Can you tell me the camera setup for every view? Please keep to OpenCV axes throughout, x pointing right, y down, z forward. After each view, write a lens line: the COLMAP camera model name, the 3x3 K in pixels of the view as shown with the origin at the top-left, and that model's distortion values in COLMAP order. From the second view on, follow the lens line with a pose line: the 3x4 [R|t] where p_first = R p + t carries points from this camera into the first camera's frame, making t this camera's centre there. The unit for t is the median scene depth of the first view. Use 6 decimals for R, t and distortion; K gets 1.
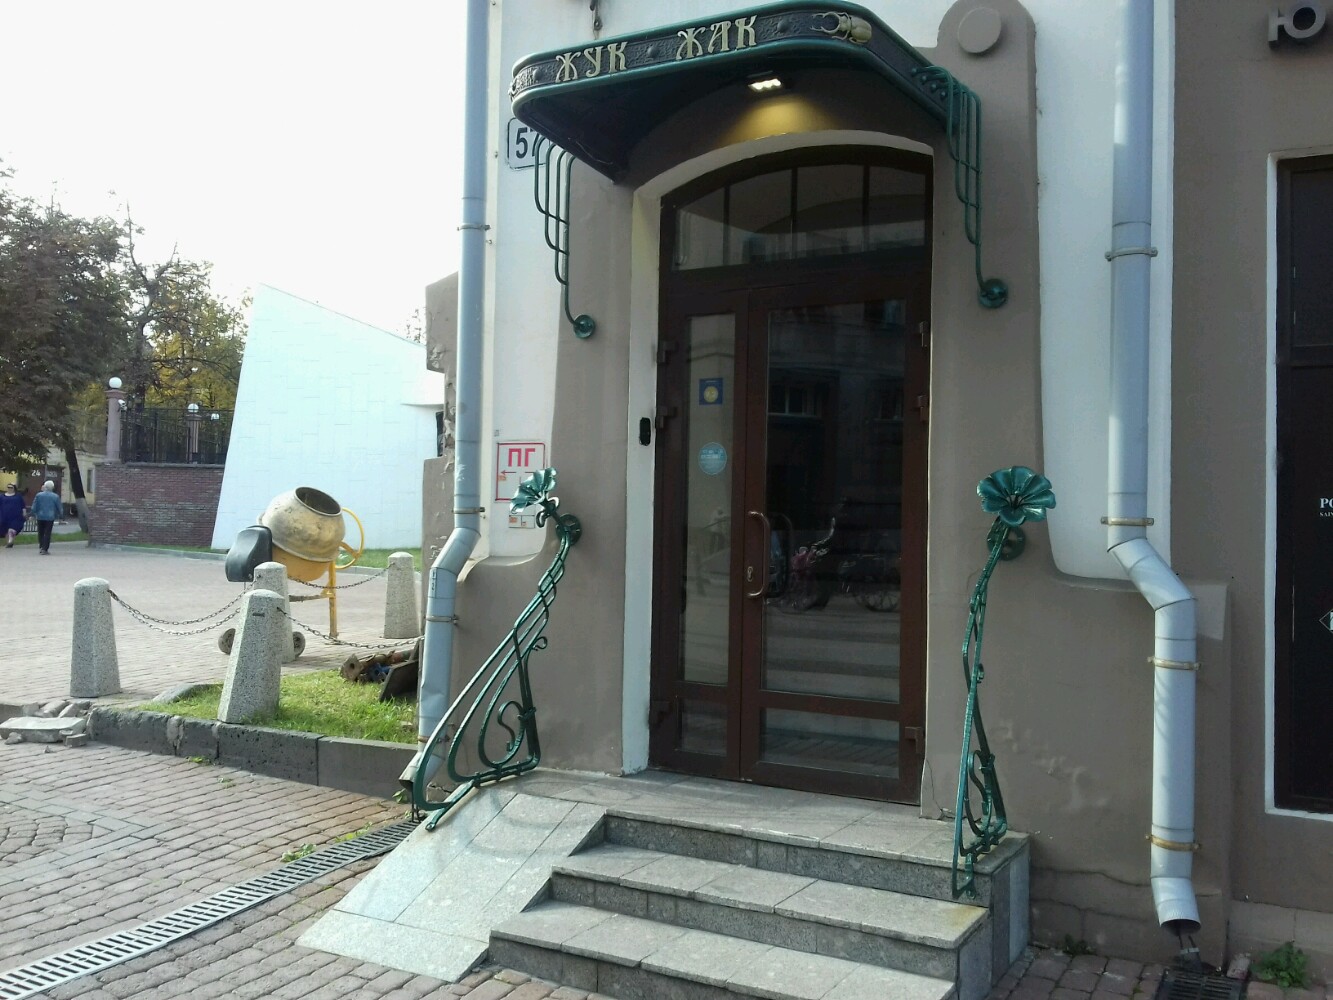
lens RADIAL K [[1247.6, 0, 666.5], [0, 1247.6, 500.0], [0, 0, 1]] dist [0.011363, 0.010949]
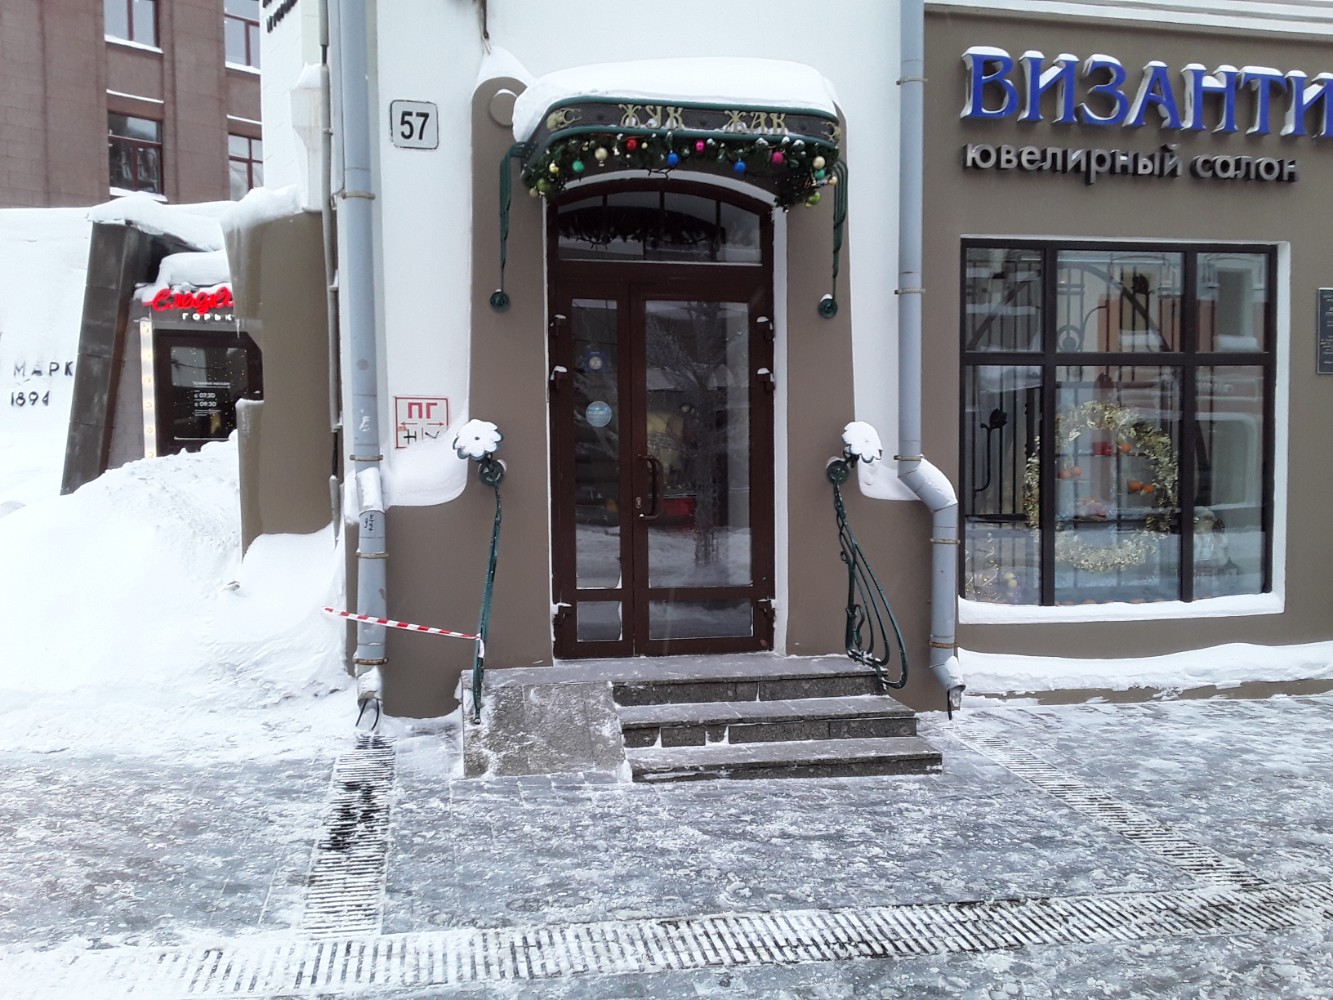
lens RADIAL K [[1217.0, 0, 712.2], [0, 1217.0, 500.3], [0, 0, 1]] dist [0.091763, 0.000819]
pose [[0.744022, -0.050915, 0.666212, -0.875137], [0.003459, 0.997372, 0.072361, -0.042334], [-0.668146, -0.051534, 0.742243, -0.015885]]
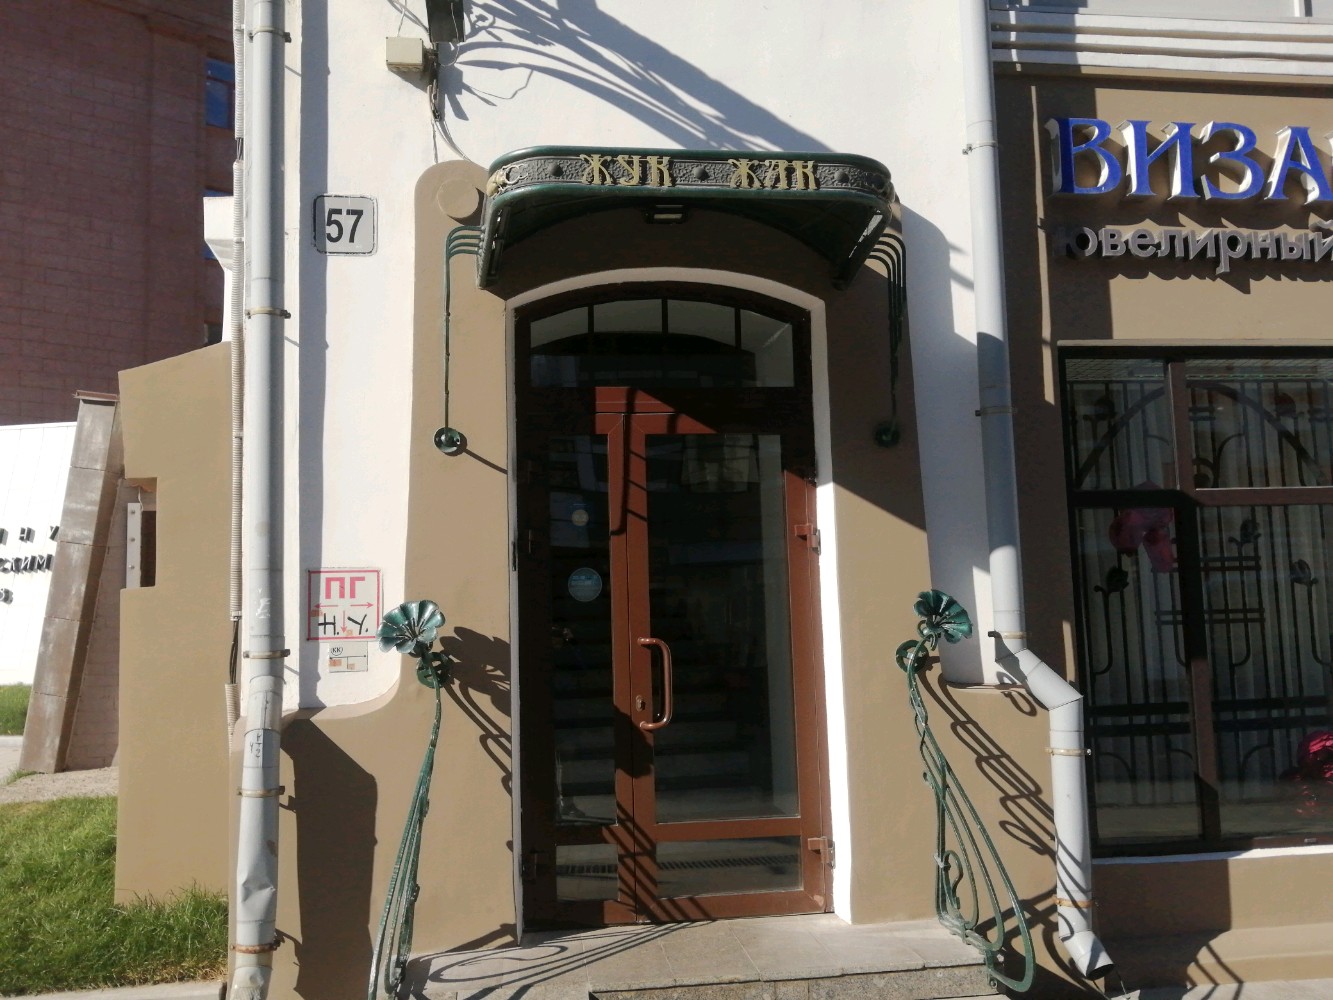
lens RADIAL K [[1168.7, 0, 695.8], [0, 1168.7, 498.0], [0, 0, 1]] dist [0.014895, -0.014083]
pose [[0.792823, 0.022586, 0.609034, -0.541100], [0.031579, 0.996448, -0.078062, -0.033049], [-0.608634, 0.081122, 0.789294, 0.288182]]
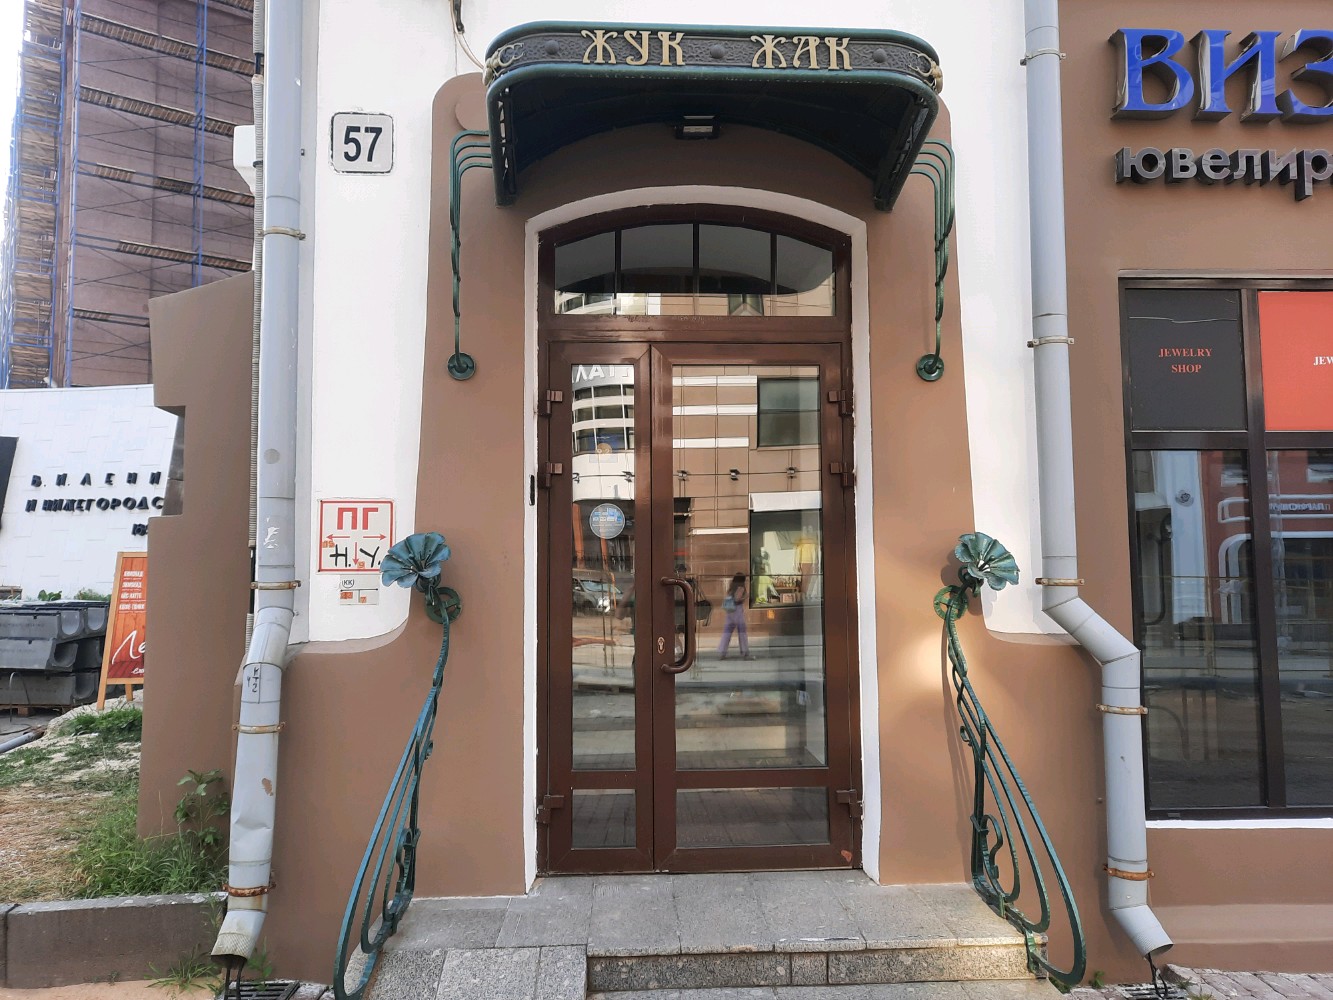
lens RADIAL K [[992.9, 0, 691.9], [0, 992.9, 497.6], [0, 0, 1]] dist [0.001235, 0.007509]
pose [[0.838192, 0.012923, 0.545221, -0.377733], [0.011870, 0.999050, -0.041928, -0.023404], [-0.545245, 0.041616, 0.837243, 0.432307]]
